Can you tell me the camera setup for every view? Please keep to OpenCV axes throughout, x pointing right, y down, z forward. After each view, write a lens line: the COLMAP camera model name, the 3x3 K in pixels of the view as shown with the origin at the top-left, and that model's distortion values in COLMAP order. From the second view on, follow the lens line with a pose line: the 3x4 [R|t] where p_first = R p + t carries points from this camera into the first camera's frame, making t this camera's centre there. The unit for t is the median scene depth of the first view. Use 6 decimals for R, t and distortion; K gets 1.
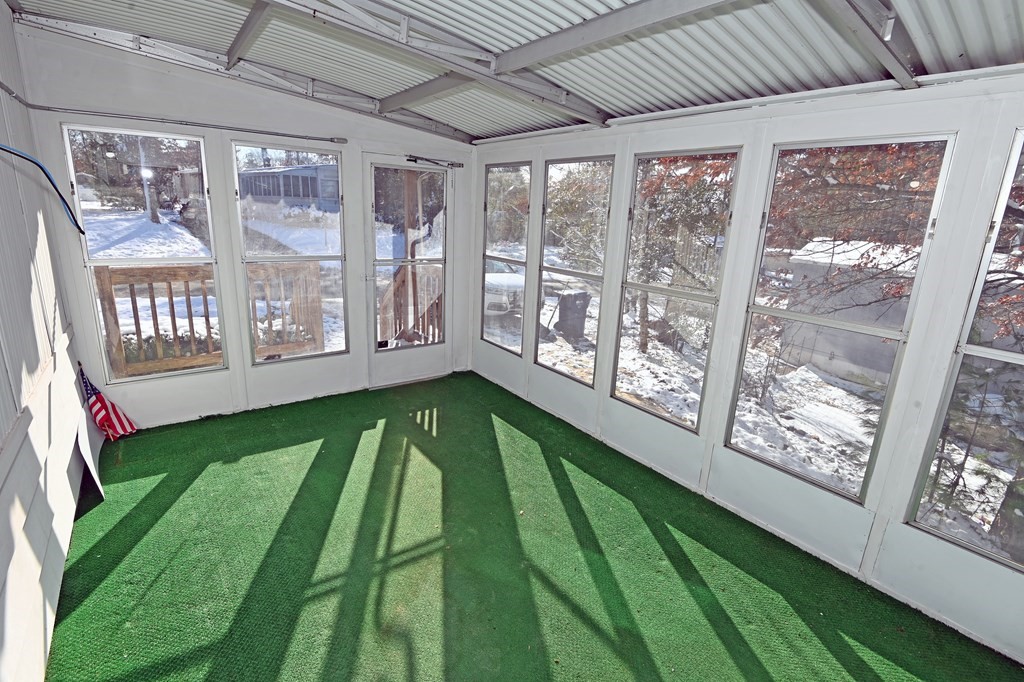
lens RADIAL K [[468.5, 0, 513.8], [0, 468.5, 344.3], [0, 0, 1]] dist [-0.028009, -0.000368]
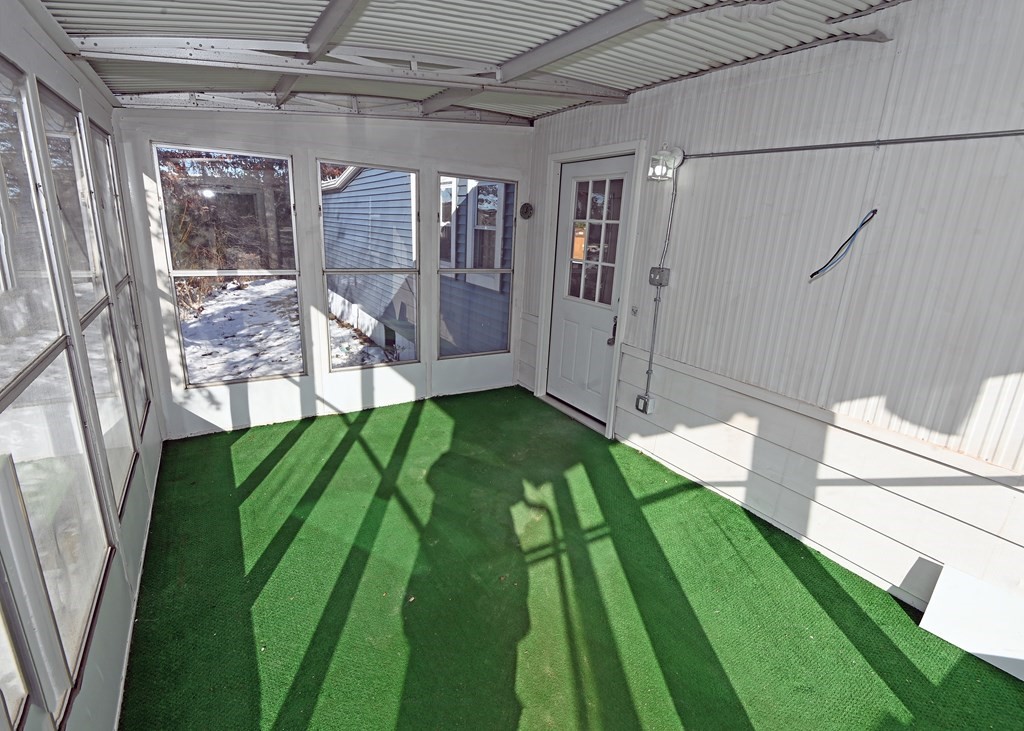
lens RADIAL K [[505.9, 0, 513.3], [0, 505.9, 365.1], [0, 0, 1]] dist [-0.016428, -0.001968]
pose [[-0.989516, -0.121715, 0.077745, -0.223148], [-0.064819, 0.855310, 0.514046, -0.548102], [-0.129064, 0.503618, -0.854232, 1.910818]]
